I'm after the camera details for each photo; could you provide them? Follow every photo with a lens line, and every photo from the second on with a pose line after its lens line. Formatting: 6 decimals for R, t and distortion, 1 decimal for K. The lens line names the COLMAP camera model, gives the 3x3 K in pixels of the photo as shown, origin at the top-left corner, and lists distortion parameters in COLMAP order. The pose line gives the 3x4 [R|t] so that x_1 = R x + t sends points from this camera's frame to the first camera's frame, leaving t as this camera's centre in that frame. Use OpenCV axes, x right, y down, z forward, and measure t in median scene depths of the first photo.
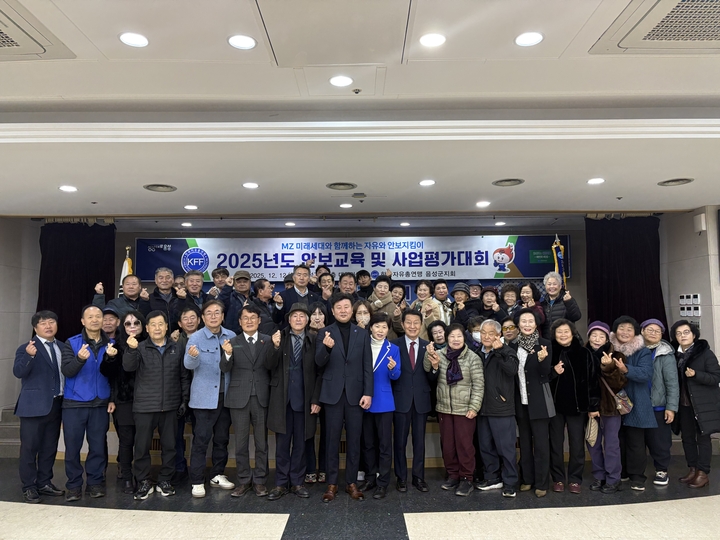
lens RADIAL K [[546.0, 0, 363.3], [0, 546.0, 269.9], [0, 0, 1]] dist [0.028551, -0.017137]
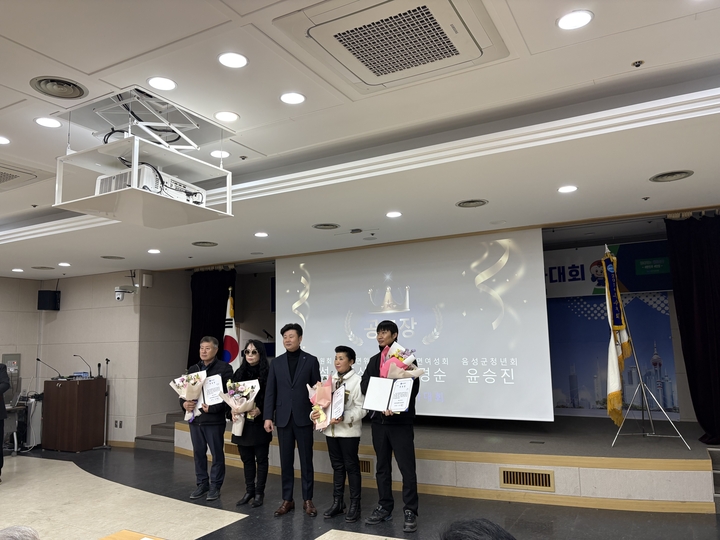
lens RADIAL K [[546.0, 0, 362.0], [0, 546.0, 275.4], [0, 0, 1]] dist [0.028551, -0.017137]
pose [[0.877156, -0.069276, -0.475182, 0.436890], [0.059728, 0.997594, -0.035185, -0.009009], [0.476476, 0.002481, 0.879184, 0.049826]]
